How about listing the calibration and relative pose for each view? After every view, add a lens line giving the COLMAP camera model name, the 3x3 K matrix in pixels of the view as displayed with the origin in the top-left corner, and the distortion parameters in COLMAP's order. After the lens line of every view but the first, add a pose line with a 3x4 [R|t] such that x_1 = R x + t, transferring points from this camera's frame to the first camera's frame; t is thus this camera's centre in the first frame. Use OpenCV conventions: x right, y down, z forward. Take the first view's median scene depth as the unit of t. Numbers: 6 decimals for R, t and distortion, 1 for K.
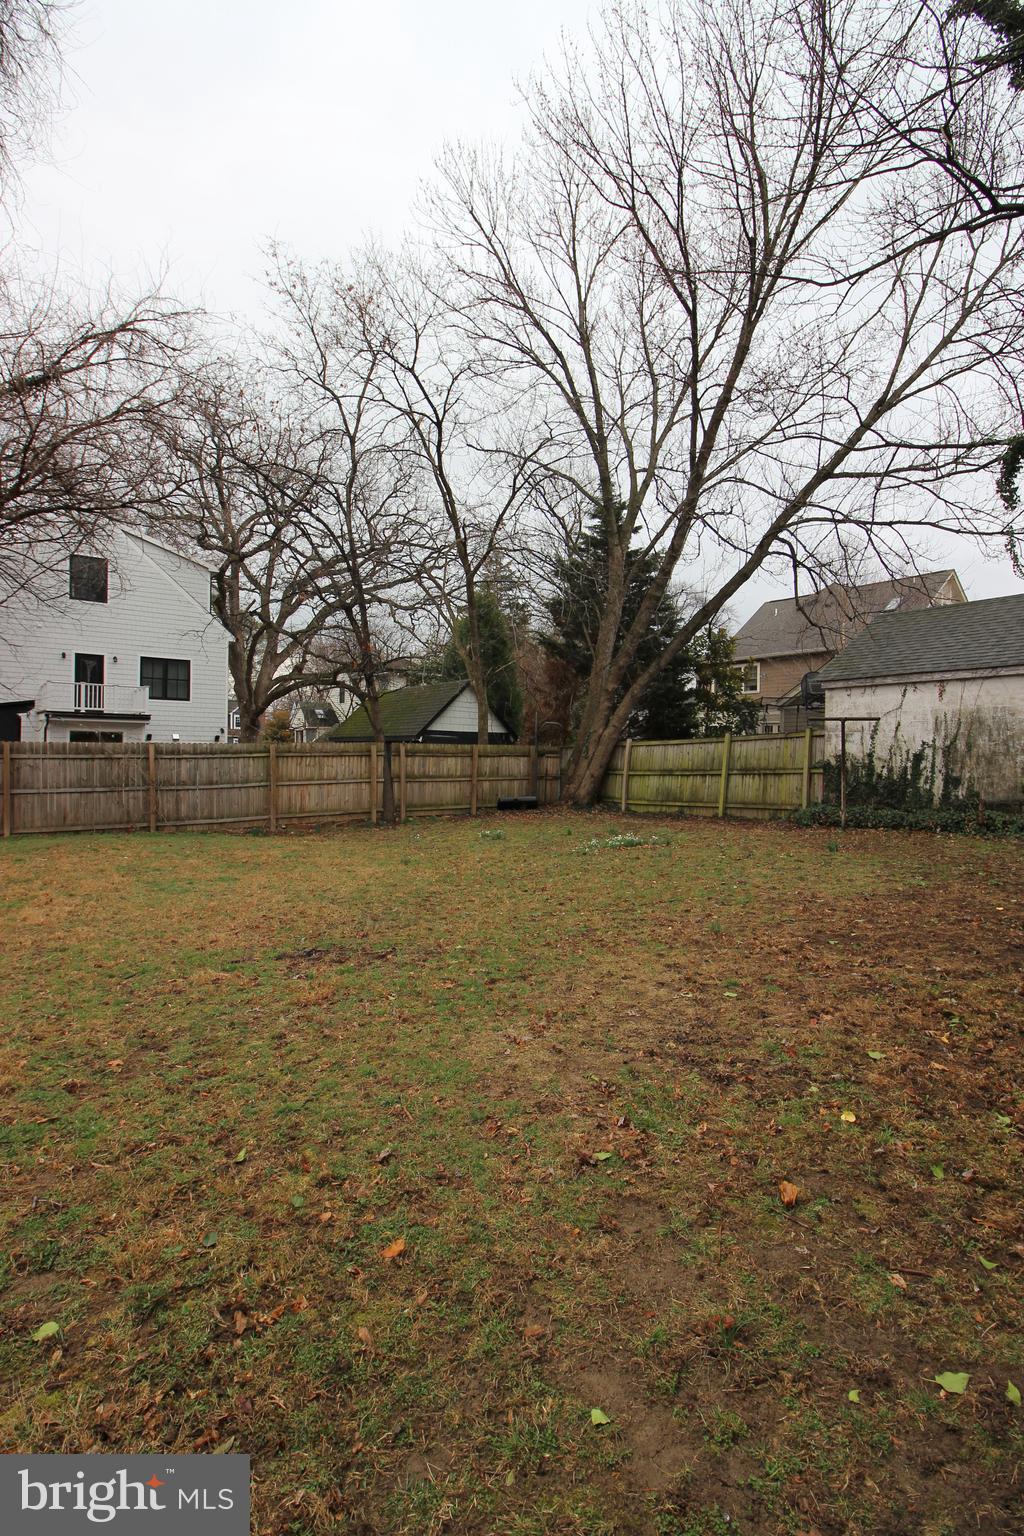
lens RADIAL K [[693.3, 0, 512.0], [0, 693.3, 768.0], [0, 0, 1]] dist [-0.001288, -0.000651]
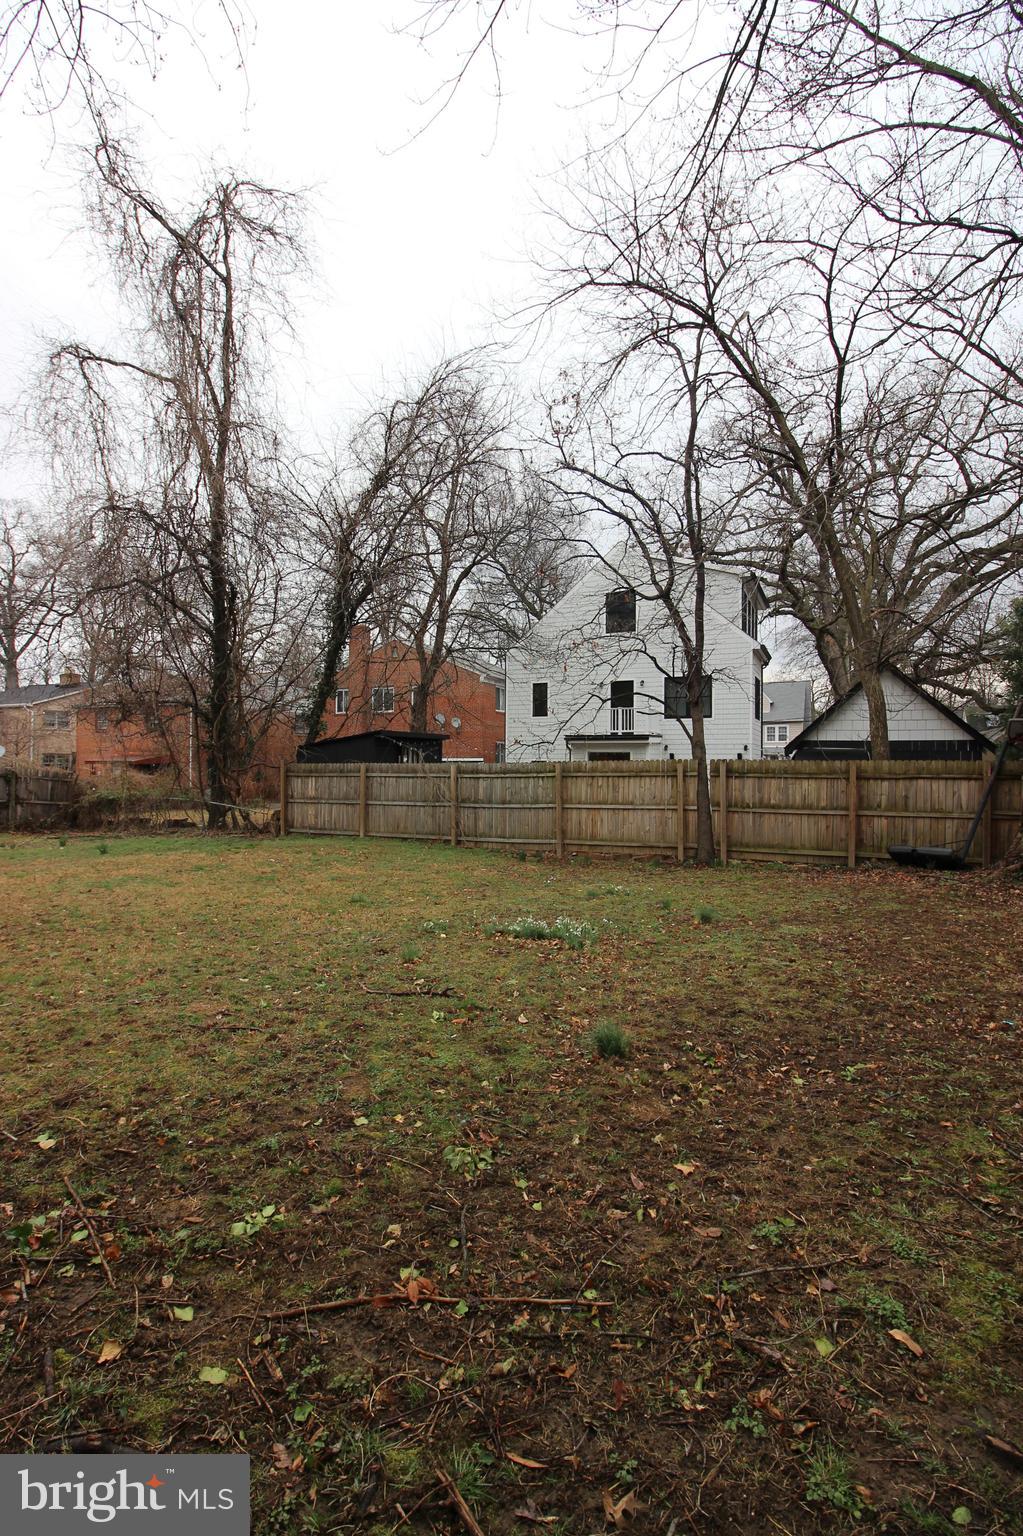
lens RADIAL K [[711.0, 0, 505.1], [0, 711.0, 757.7], [0, 0, 1]] dist [0.001137, -0.006825]
pose [[0.512971, -0.014398, -0.858285, 0.380362], [-0.020549, 0.999367, -0.029047, -0.010919], [0.858160, 0.032537, 0.512350, 0.399657]]
